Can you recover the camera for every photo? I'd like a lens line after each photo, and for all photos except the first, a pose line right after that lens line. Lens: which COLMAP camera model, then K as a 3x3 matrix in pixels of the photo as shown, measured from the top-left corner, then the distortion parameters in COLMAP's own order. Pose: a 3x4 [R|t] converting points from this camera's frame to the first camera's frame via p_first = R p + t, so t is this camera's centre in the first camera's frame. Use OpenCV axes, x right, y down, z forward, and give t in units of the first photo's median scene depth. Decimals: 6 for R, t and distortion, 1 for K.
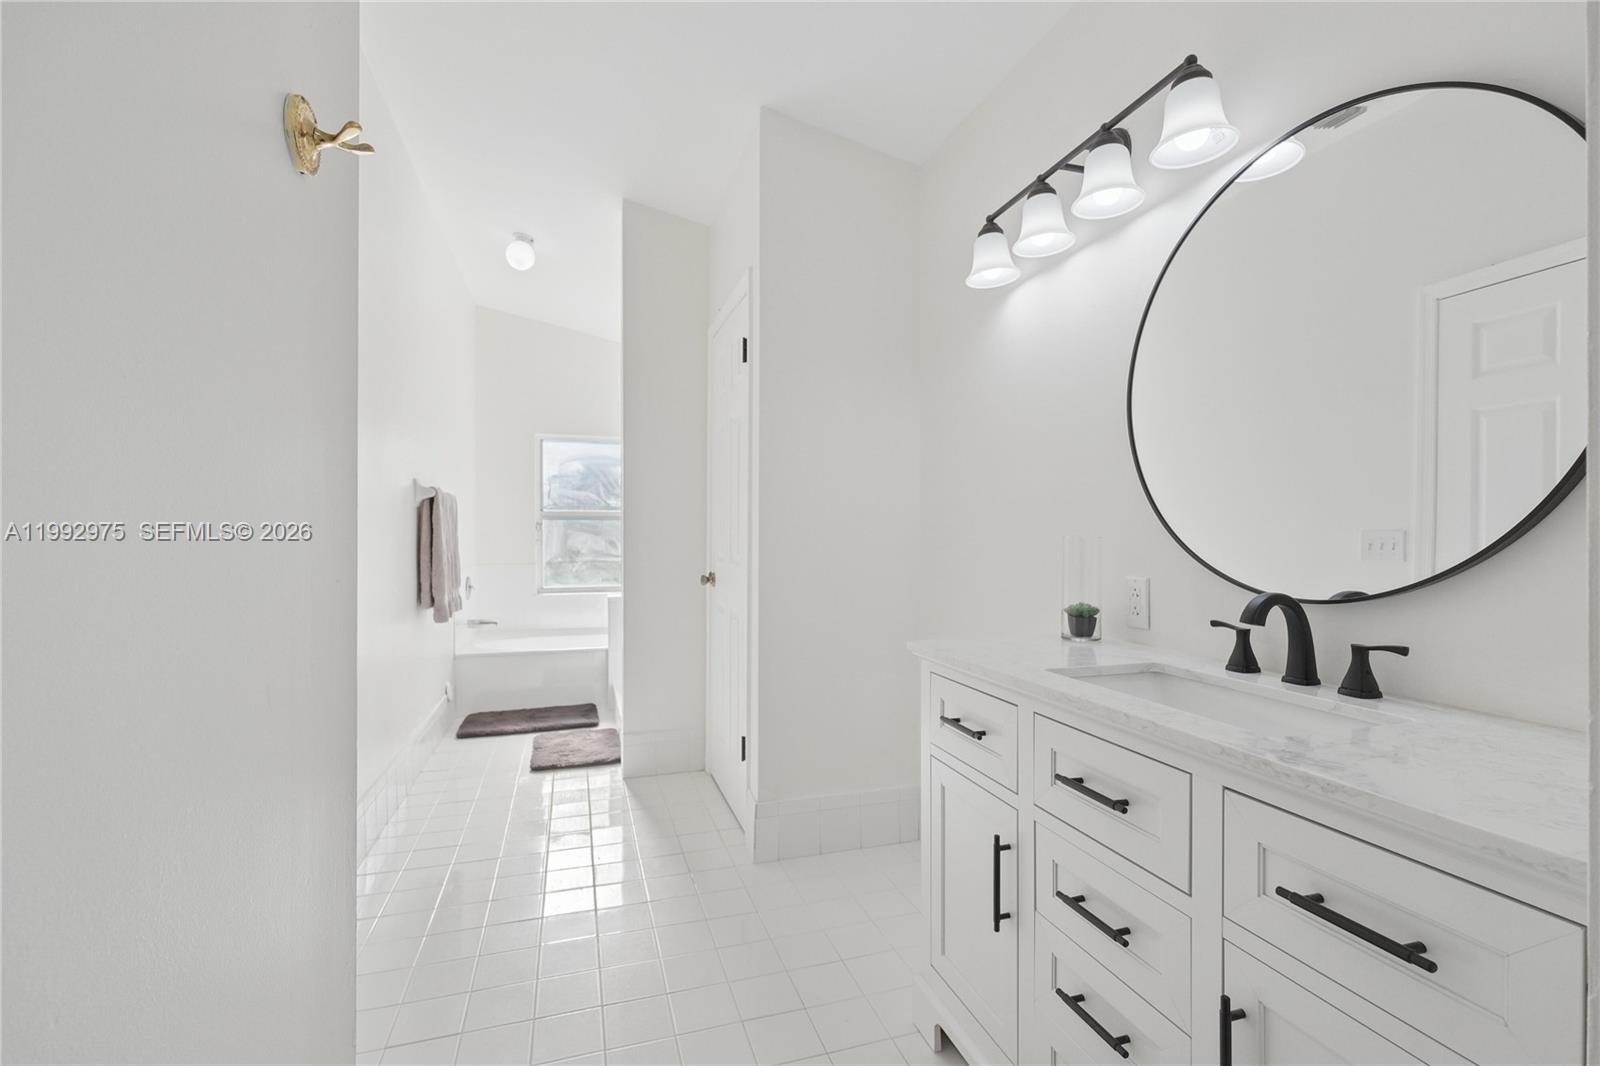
lens RADIAL K [[717.9, 0, 800.0], [0, 717.9, 533.0], [0, 0, 1]] dist [0.000392, 0.000102]
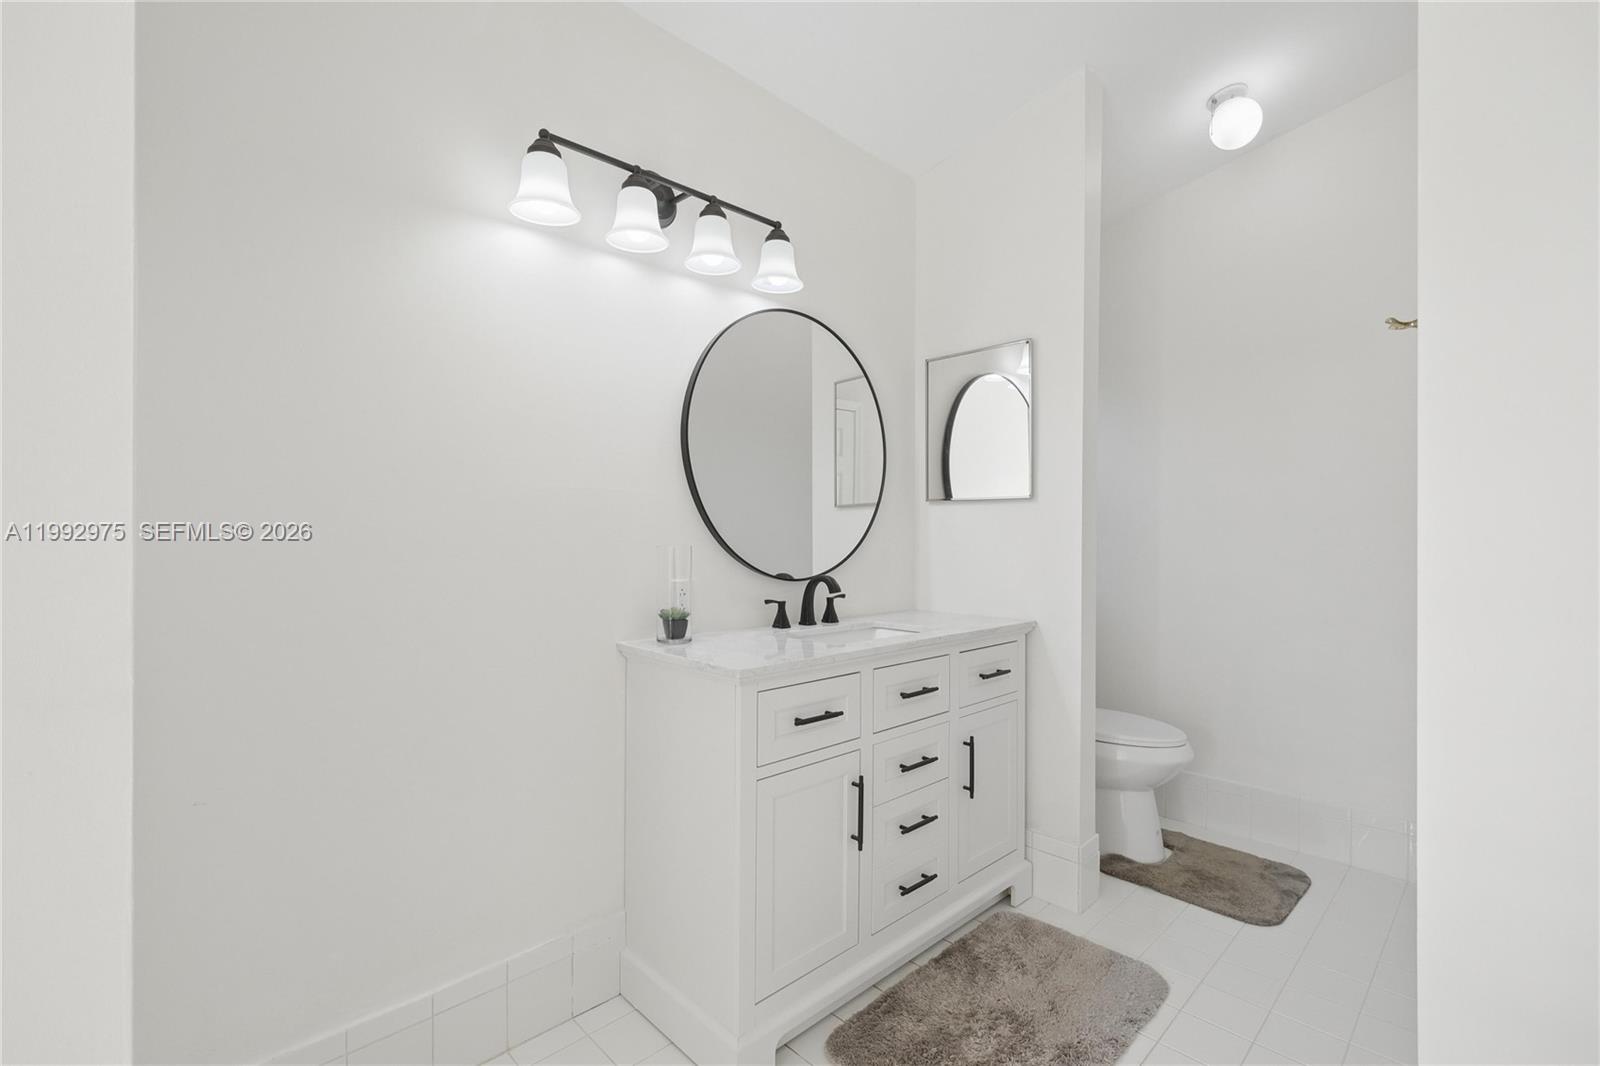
lens RADIAL K [[717.9, 0, 800.0], [0, 717.9, 533.0], [0, 0, 1]] dist [0.000392, 0.000102]
pose [[-0.423874, -0.000178, 0.905721, -0.839475], [-0.001735, 0.999998, -0.000615, -0.017092], [-0.905720, -0.001832, -0.423873, 1.614374]]
